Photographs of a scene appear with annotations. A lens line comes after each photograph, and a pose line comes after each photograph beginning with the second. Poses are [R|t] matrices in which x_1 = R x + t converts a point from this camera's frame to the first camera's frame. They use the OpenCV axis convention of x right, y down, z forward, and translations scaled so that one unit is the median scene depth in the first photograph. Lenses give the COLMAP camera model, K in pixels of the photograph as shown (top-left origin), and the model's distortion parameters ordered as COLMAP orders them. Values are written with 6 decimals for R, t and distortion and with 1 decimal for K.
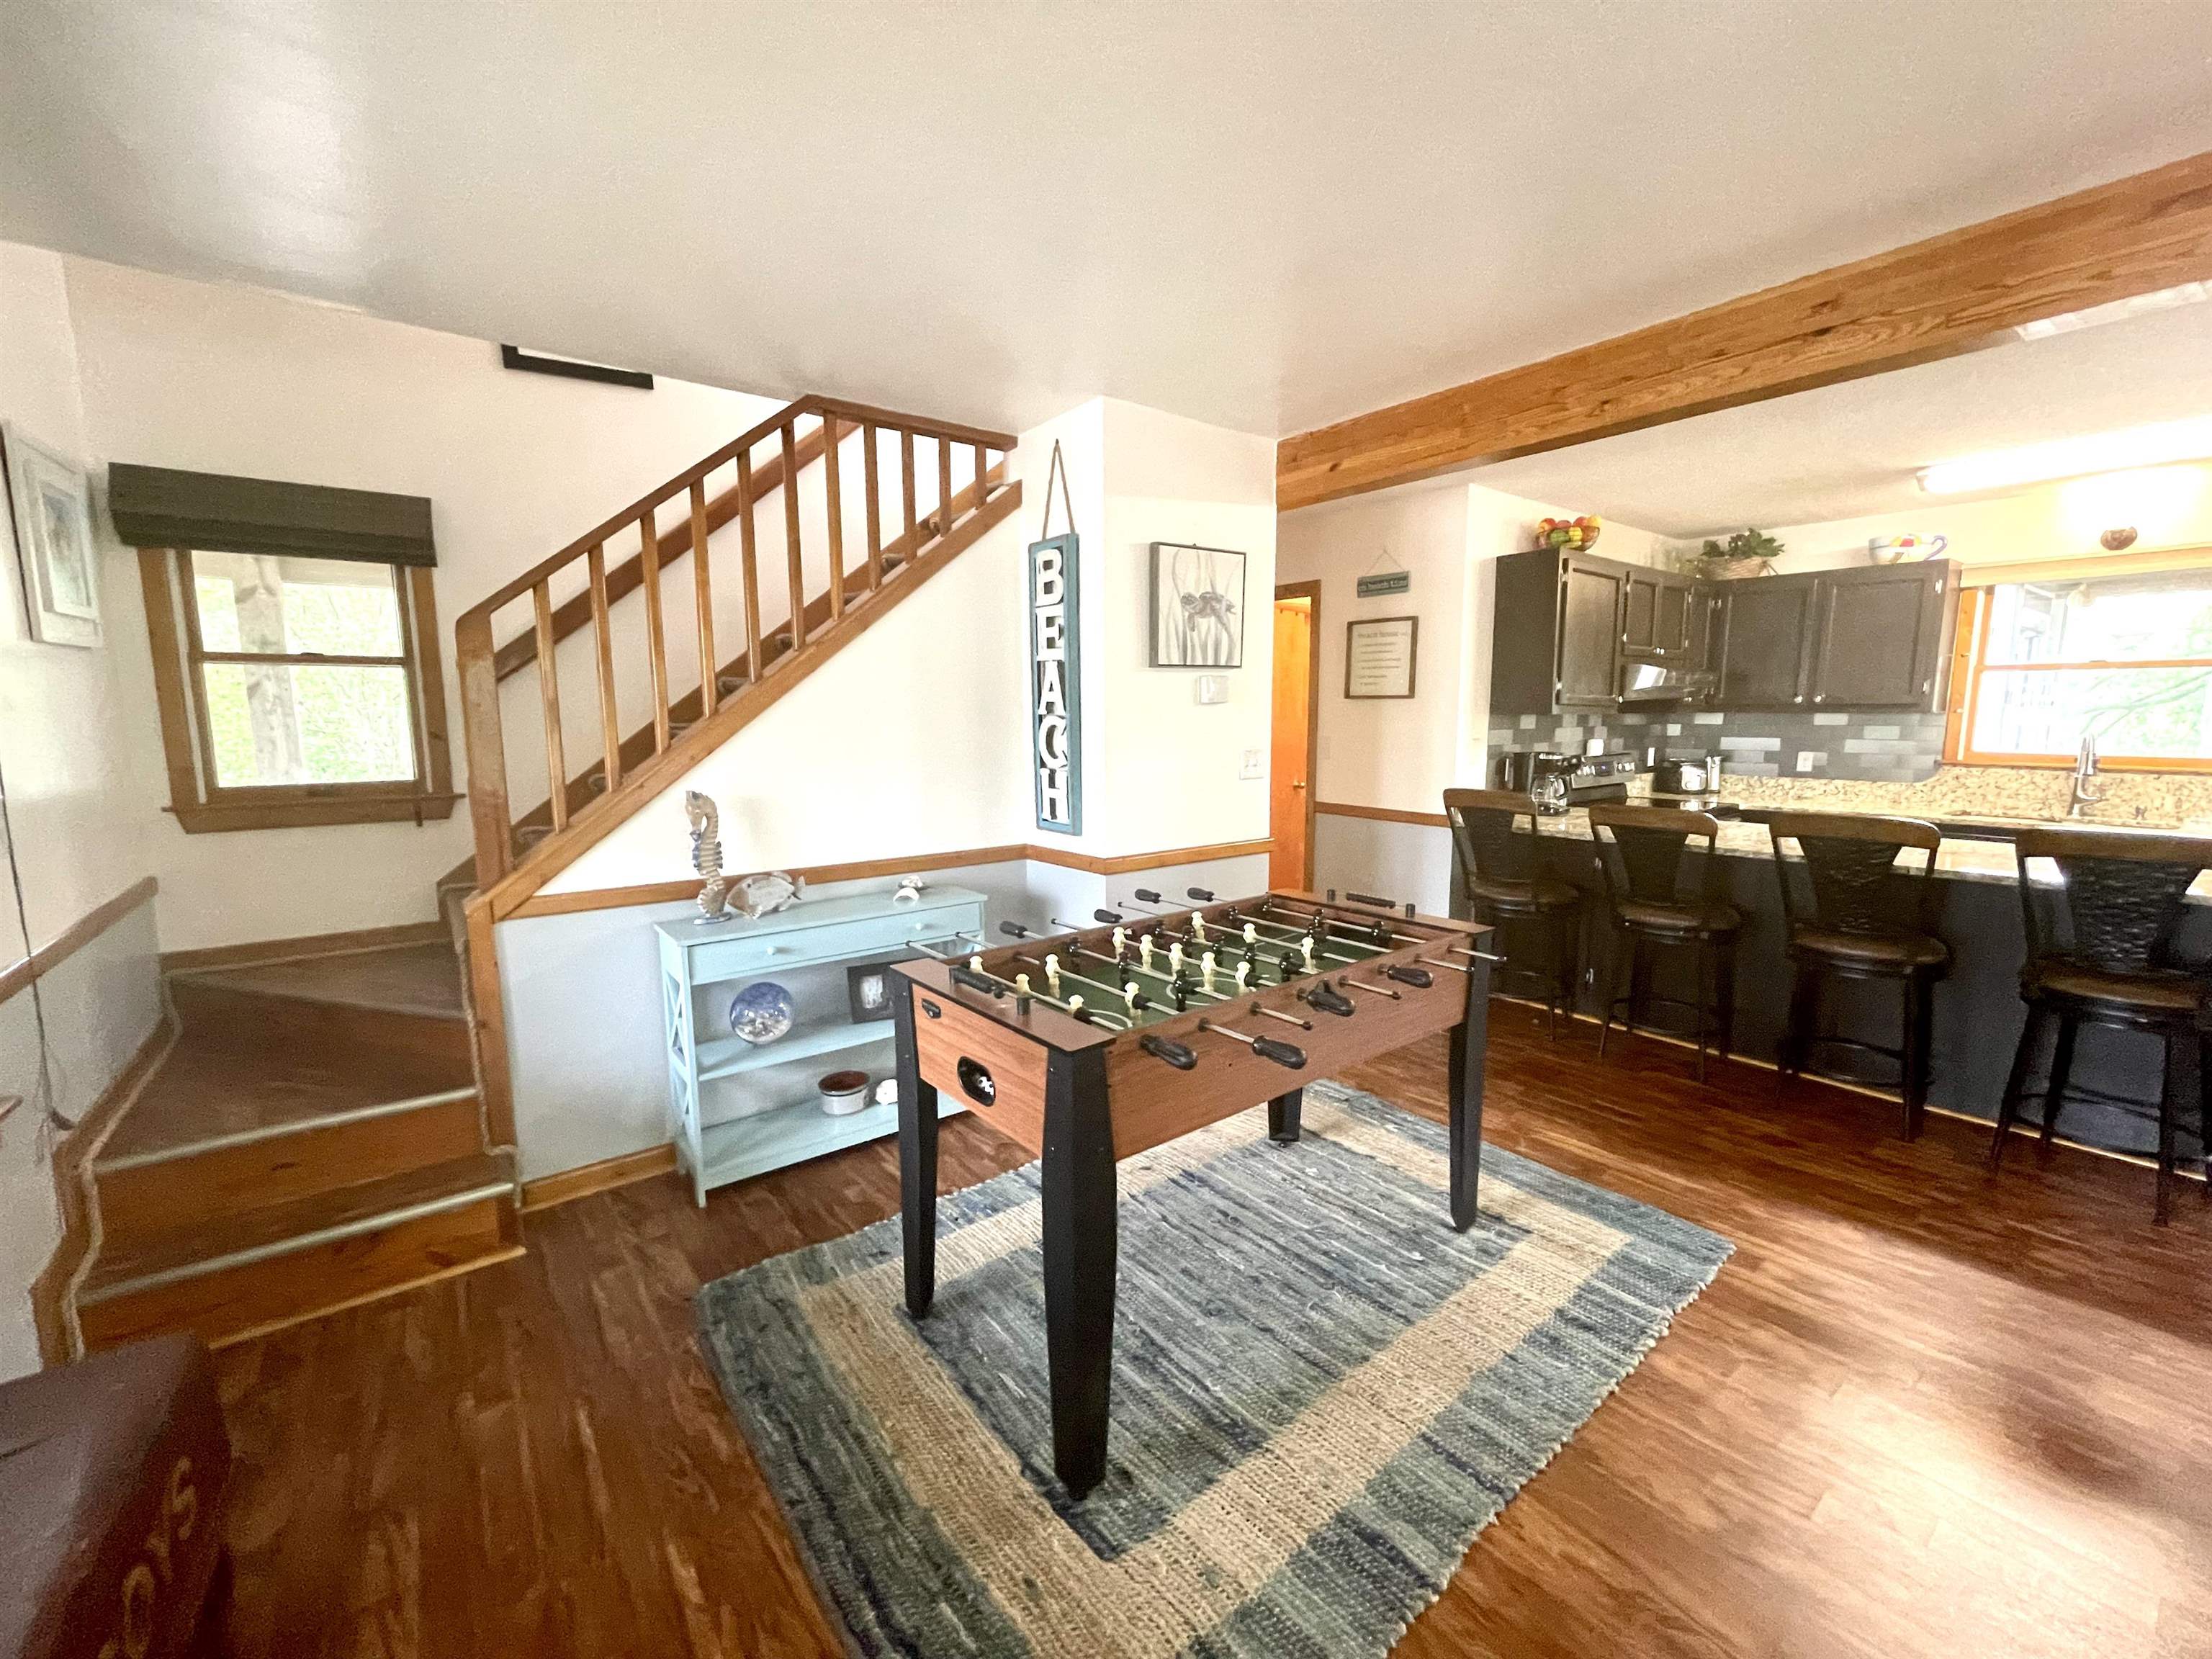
lens RADIAL K [[884.3, 0, 1073.8], [0, 884.3, 824.5], [0, 0, 1]] dist [-0.001533, 0.000242]
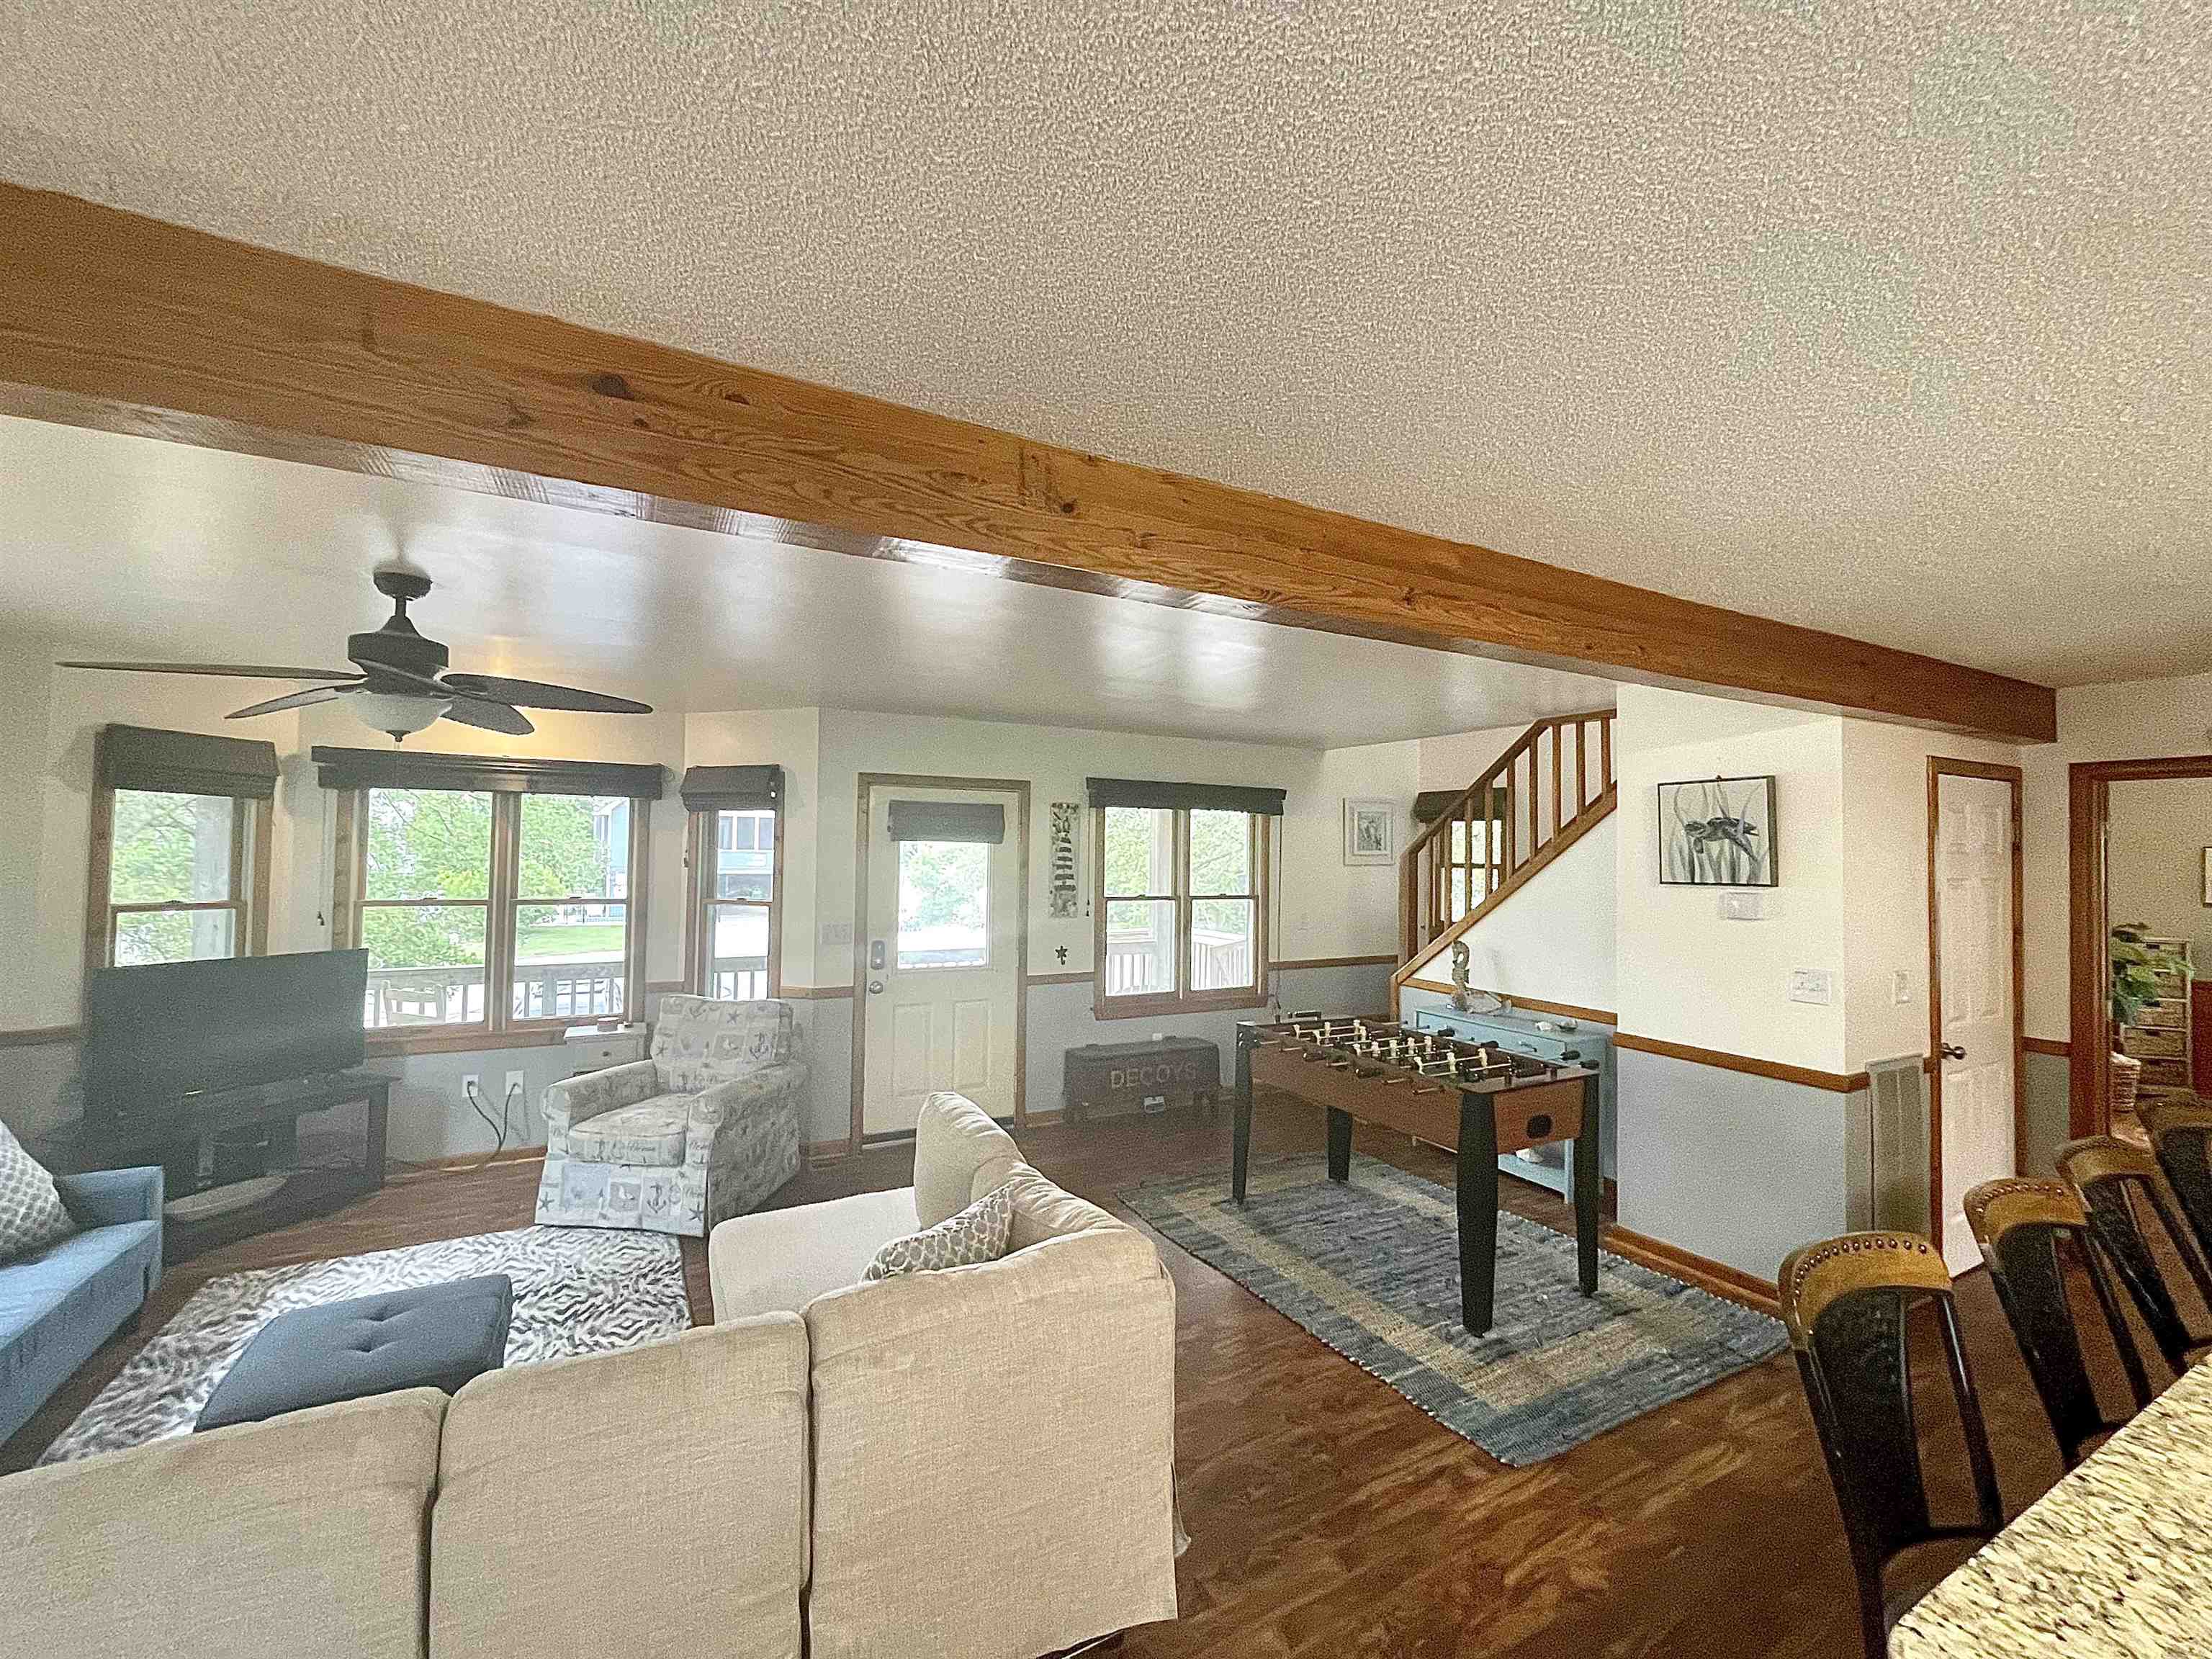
lens RADIAL K [[884.3, 0, 1073.8], [0, 884.3, 824.5], [0, 0, 1]] dist [-0.001533, 0.000242]
pose [[-0.164908, -0.019198, -0.986122, 1.329842], [-0.143284, 0.989671, 0.004694, -0.143066], [0.975846, 0.142069, -0.165955, 0.398152]]
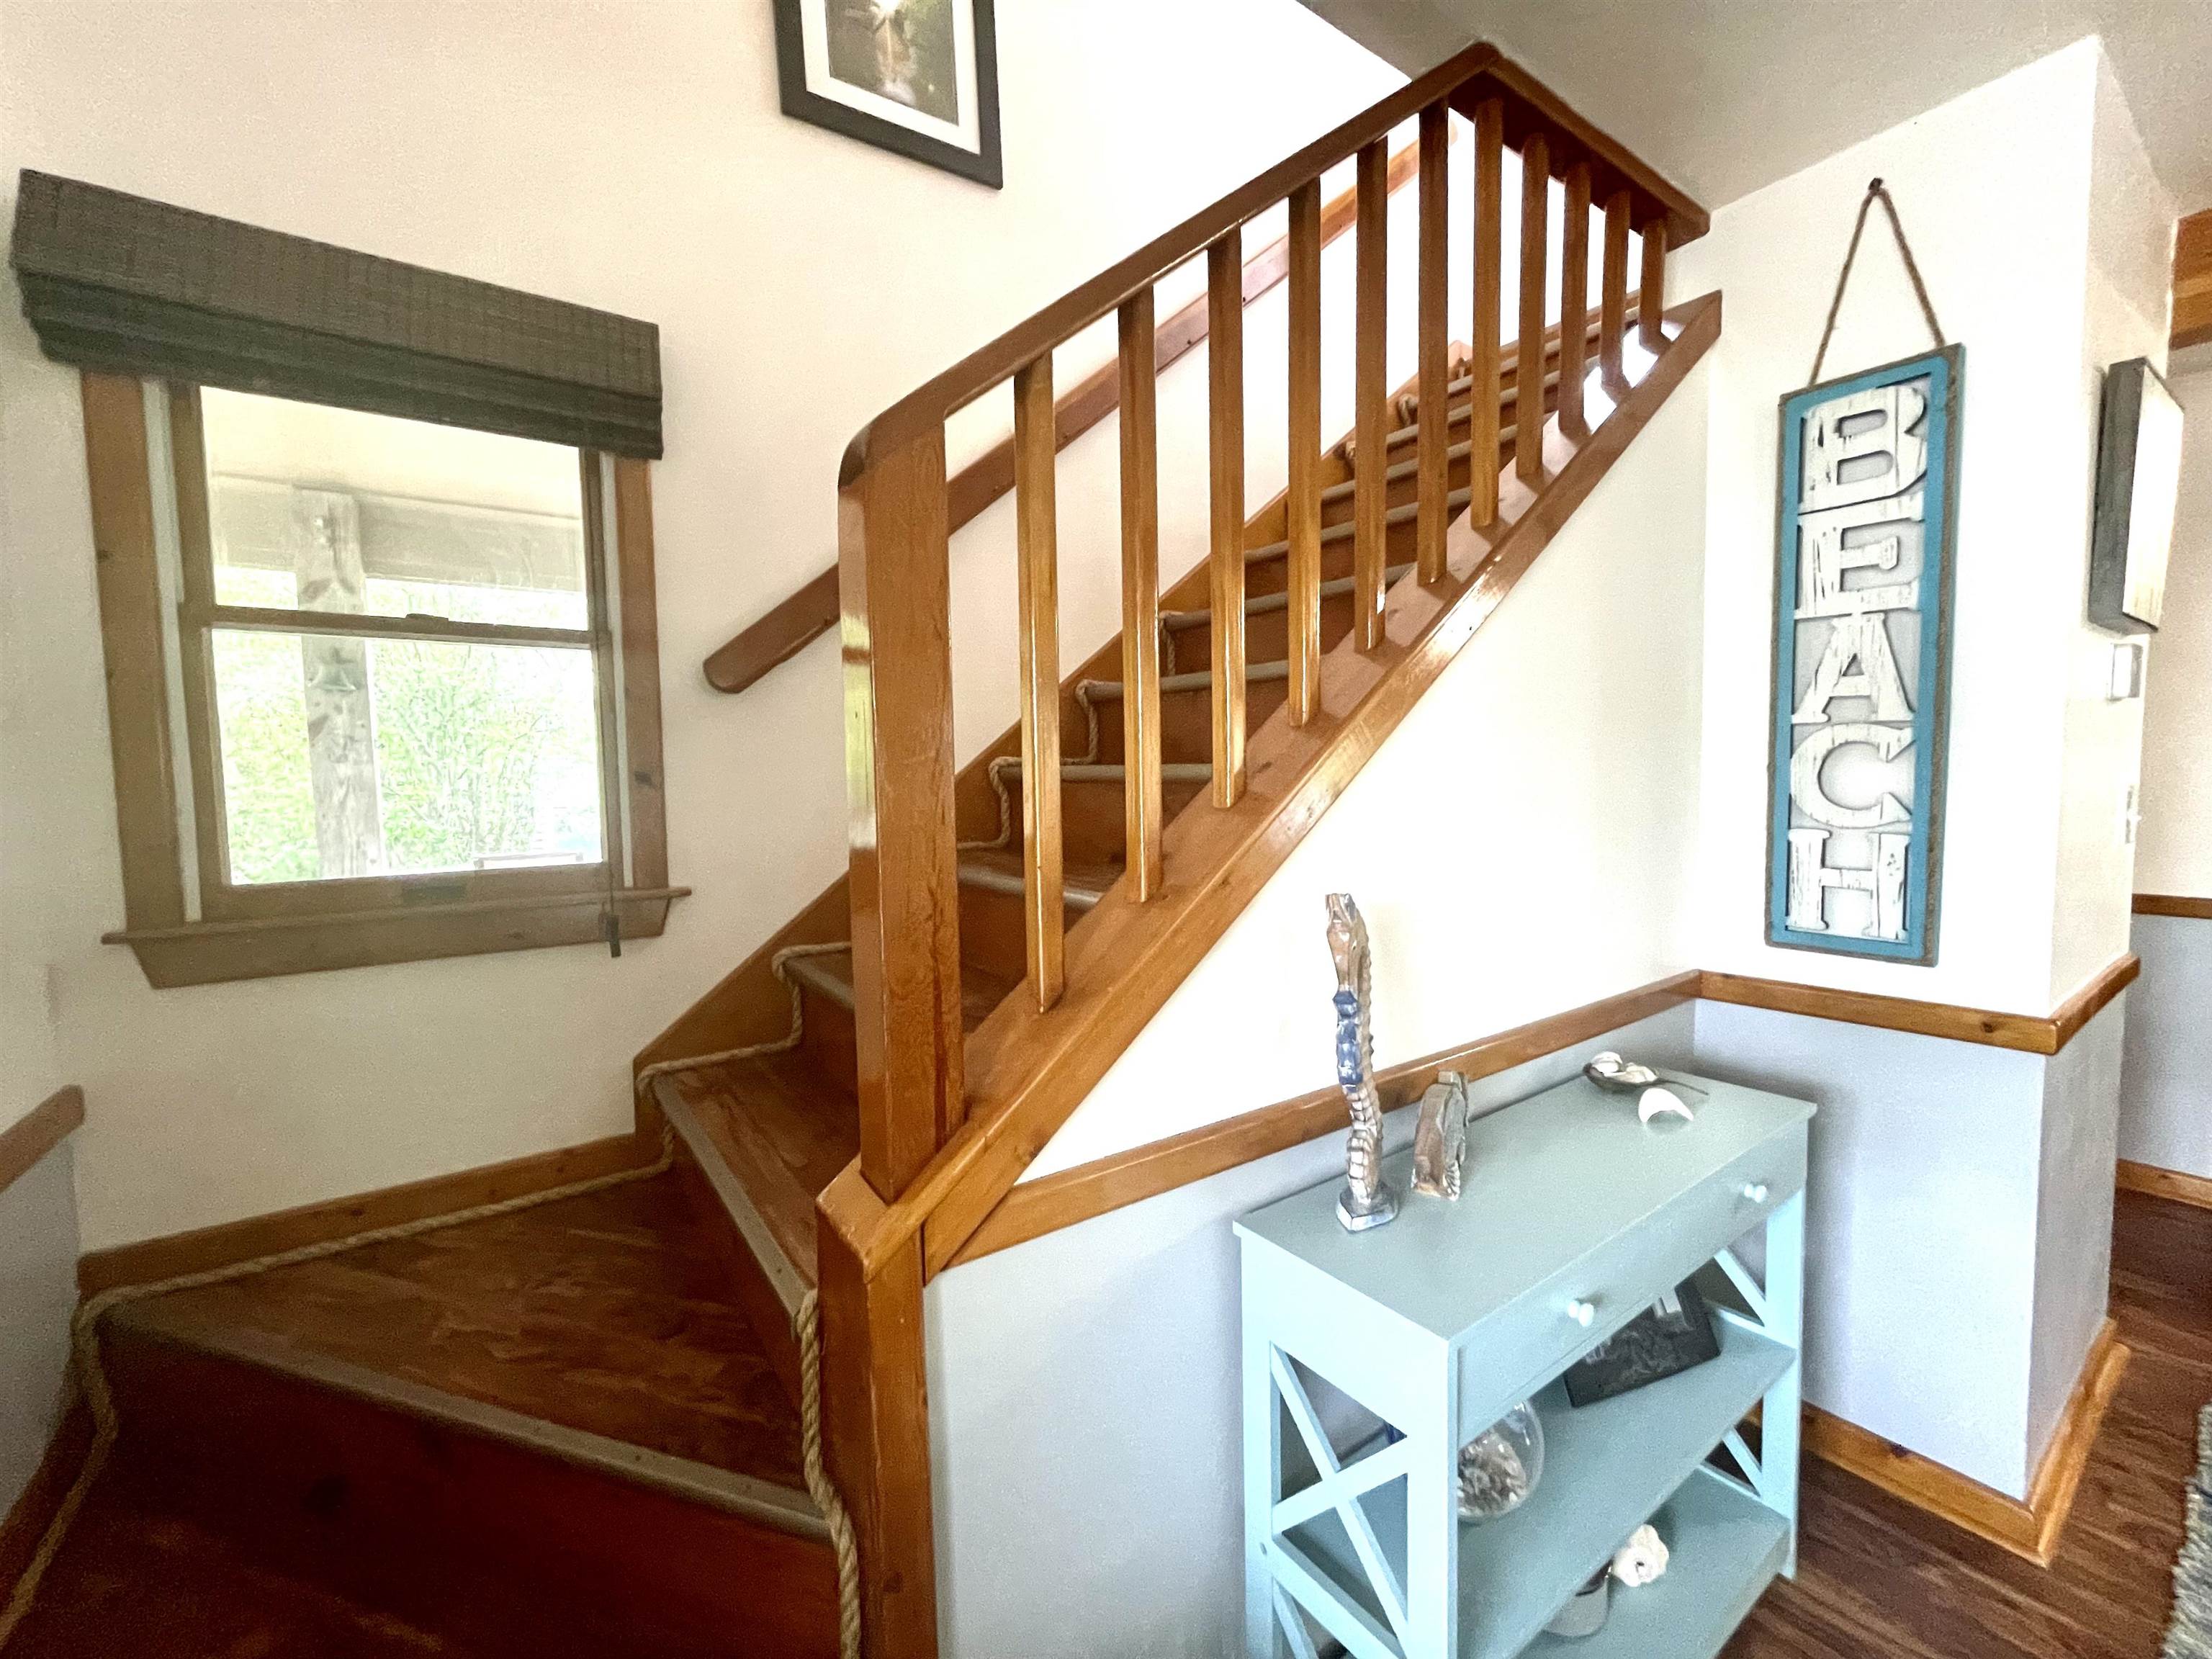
lens RADIAL K [[884.3, 0, 1073.8], [0, 884.3, 824.5], [0, 0, 1]] dist [-0.001533, 0.000242]
pose [[0.999129, -0.010336, -0.040439, -0.457539], [0.007529, 0.997591, -0.068961, -0.035846], [0.041054, 0.068596, 0.996799, 0.501828]]
